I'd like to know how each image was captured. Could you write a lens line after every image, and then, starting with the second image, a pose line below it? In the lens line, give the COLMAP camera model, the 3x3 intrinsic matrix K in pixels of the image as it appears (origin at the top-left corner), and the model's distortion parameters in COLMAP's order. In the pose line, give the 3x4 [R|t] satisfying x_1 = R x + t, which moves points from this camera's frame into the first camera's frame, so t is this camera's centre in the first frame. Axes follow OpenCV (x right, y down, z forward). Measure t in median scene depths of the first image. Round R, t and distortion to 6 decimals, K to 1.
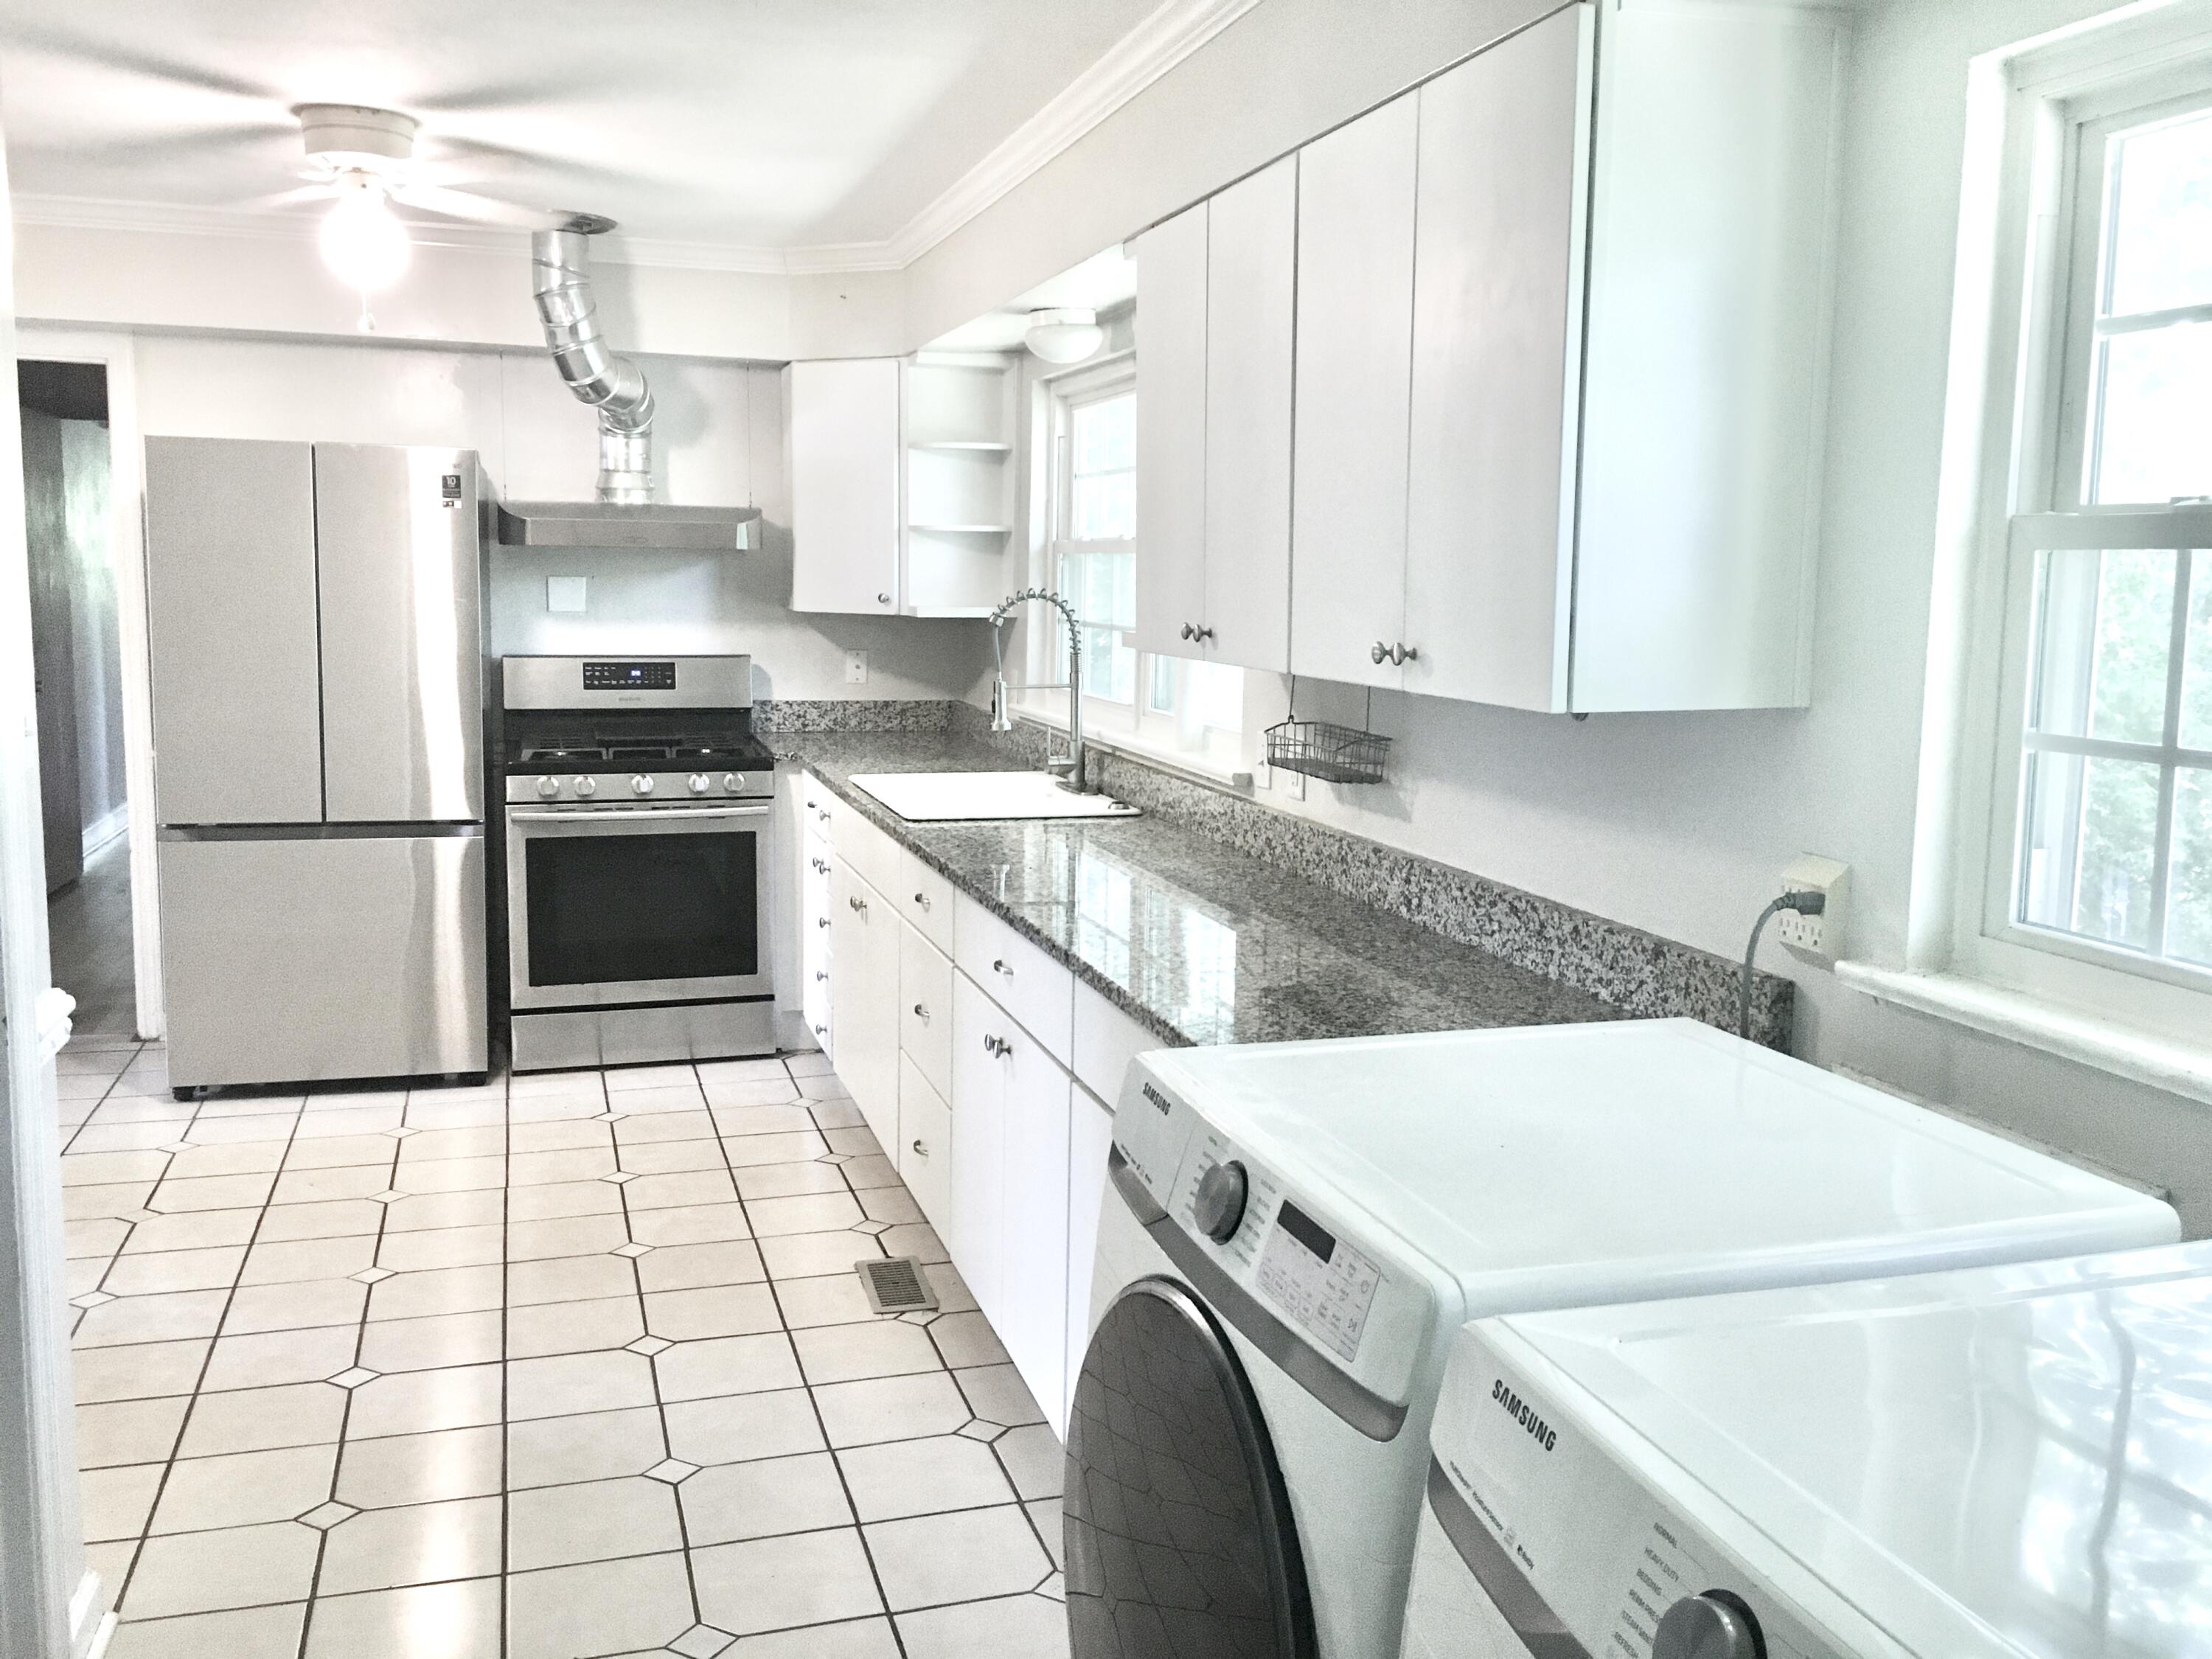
lens RADIAL K [[1876.4, 0, 1103.7], [0, 1876.4, 821.2], [0, 0, 1]] dist [0.005526, 0.010016]
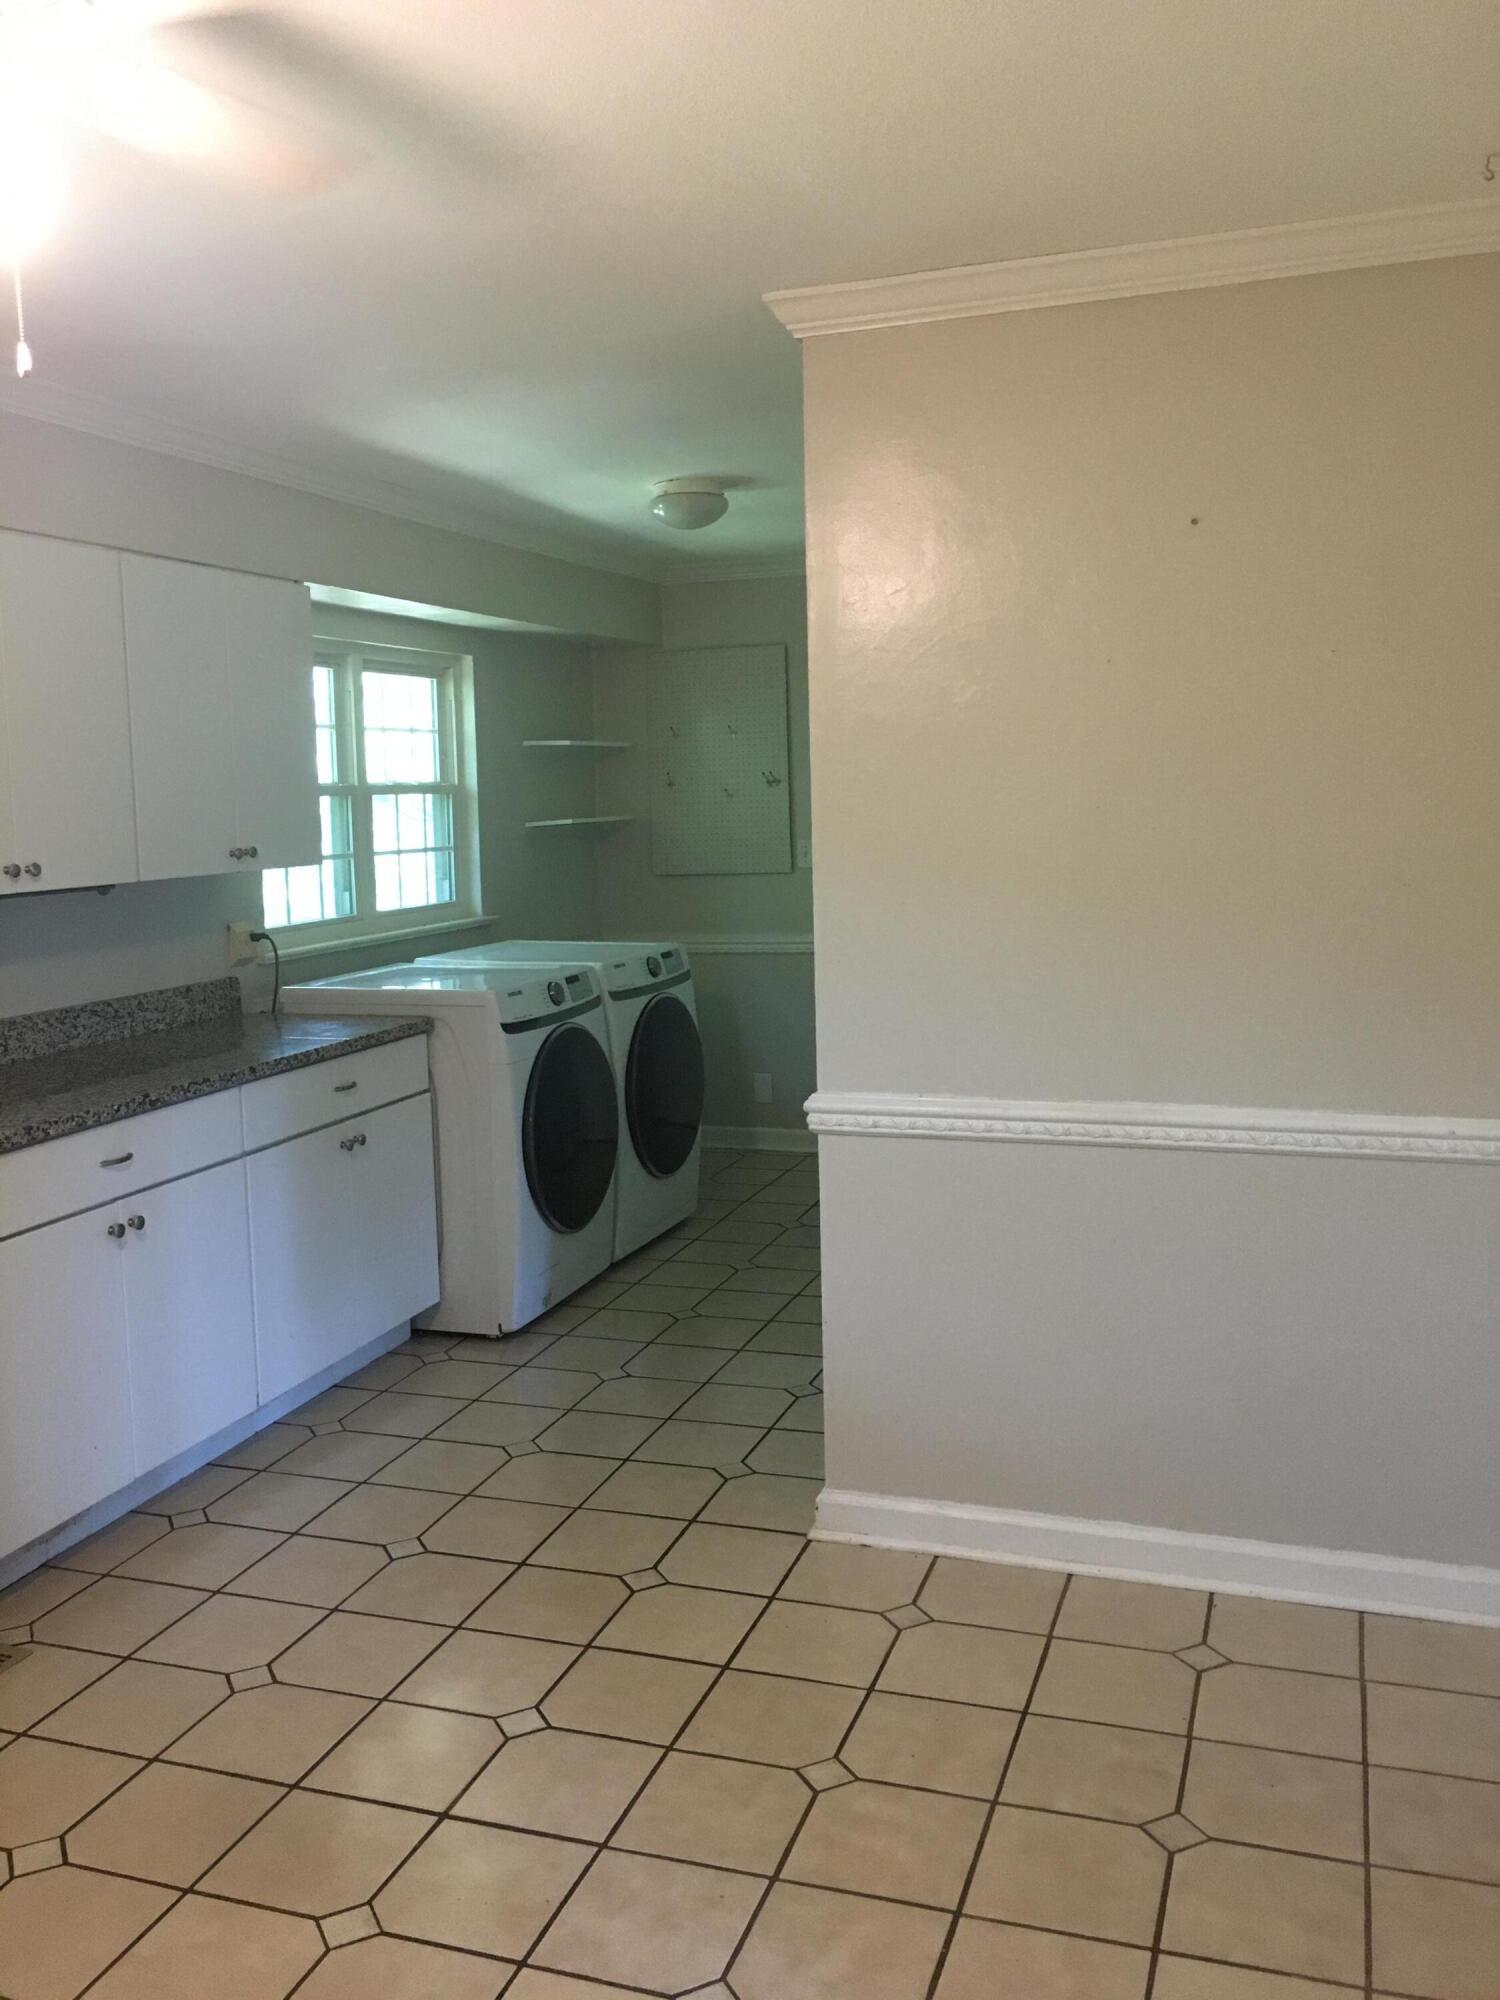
lens RADIAL K [[1696.5, 0, 750.9], [0, 1696.5, 998.4], [0, 0, 1]] dist [0.005526, 0.010016]
pose [[-0.798534, -0.073435, 0.597453, -1.157790], [0.093165, 0.965493, 0.243193, -0.280107], [-0.594696, 0.249860, -0.764138, 1.794182]]
